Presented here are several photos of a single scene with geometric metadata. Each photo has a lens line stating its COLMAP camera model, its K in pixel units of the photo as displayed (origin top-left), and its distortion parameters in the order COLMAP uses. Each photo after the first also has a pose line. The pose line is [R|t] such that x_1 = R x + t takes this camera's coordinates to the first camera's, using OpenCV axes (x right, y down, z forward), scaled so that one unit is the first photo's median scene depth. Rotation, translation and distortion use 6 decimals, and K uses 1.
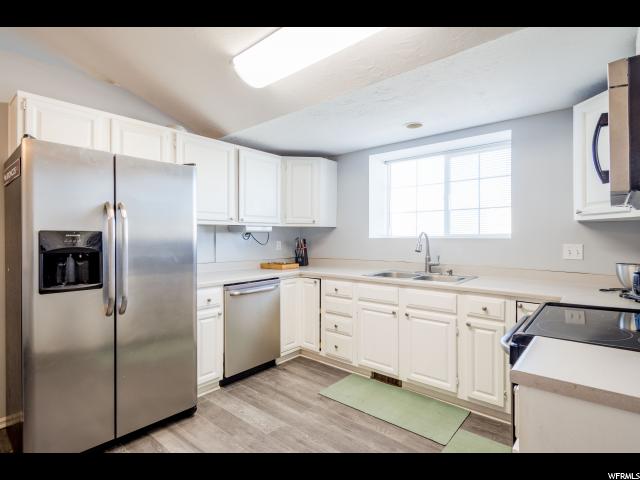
lens RADIAL K [[333.7, 0, 320.0], [0, 333.7, 240.0], [0, 0, 1]] dist [0.001013, -0.000193]
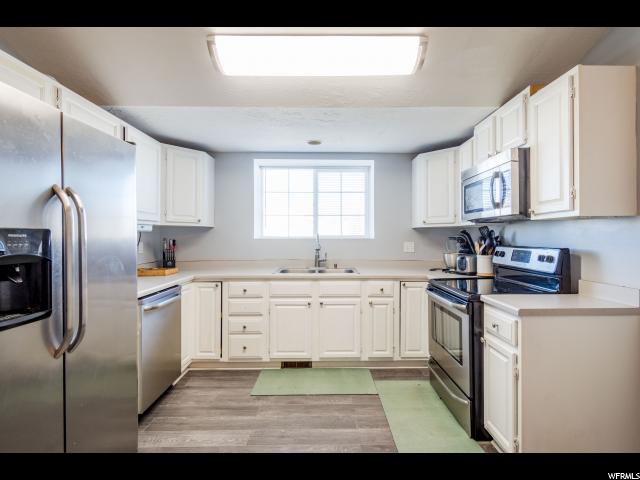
lens RADIAL K [[333.7, 0, 320.0], [0, 333.7, 240.0], [0, 0, 1]] dist [0.001013, -0.000193]
pose [[0.739045, -0.005154, 0.673637, -0.474878], [0.005782, 0.999982, 0.001307, -0.001847], [-0.673631, 0.002929, 0.739062, 0.115876]]
